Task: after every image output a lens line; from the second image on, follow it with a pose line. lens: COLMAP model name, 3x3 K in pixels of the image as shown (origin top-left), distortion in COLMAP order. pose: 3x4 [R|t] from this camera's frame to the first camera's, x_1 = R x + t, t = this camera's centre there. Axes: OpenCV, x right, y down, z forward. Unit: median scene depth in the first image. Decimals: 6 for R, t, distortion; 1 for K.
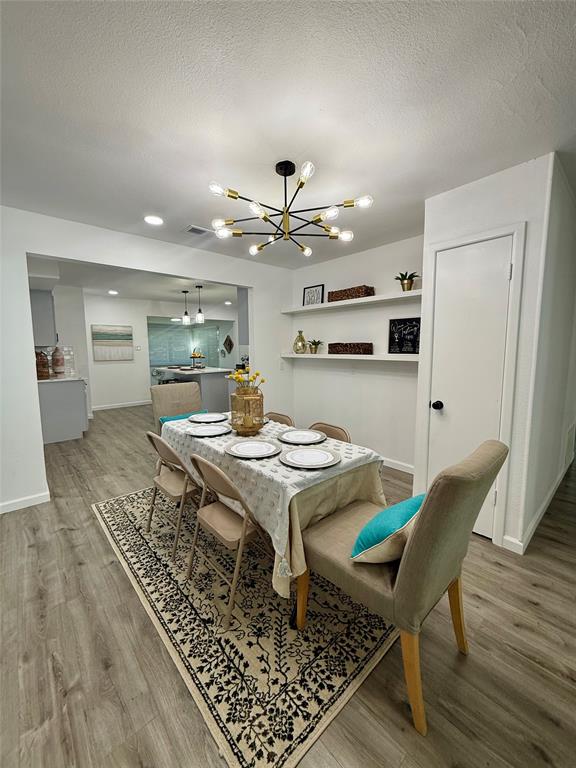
lens RADIAL K [[306.4, 0, 287.8], [0, 306.4, 381.5], [0, 0, 1]] dist [-0.000102, 0.000412]
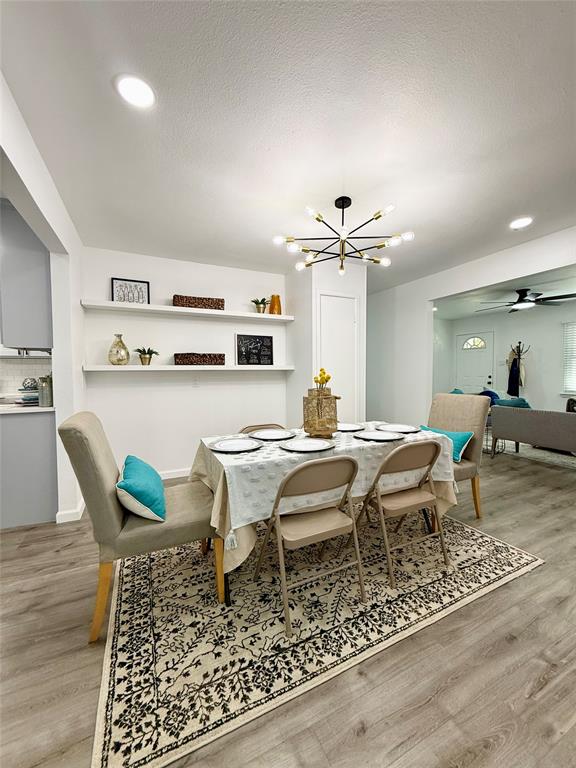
lens RADIAL K [[306.4, 0, 287.8], [0, 306.4, 381.5], [0, 0, 1]] dist [-0.000102, 0.000412]
pose [[0.276669, -0.028901, 0.960531, -1.401112], [0.110185, 0.993909, -0.001832, -0.017621], [-0.954628, 0.106342, 0.278168, 1.062144]]
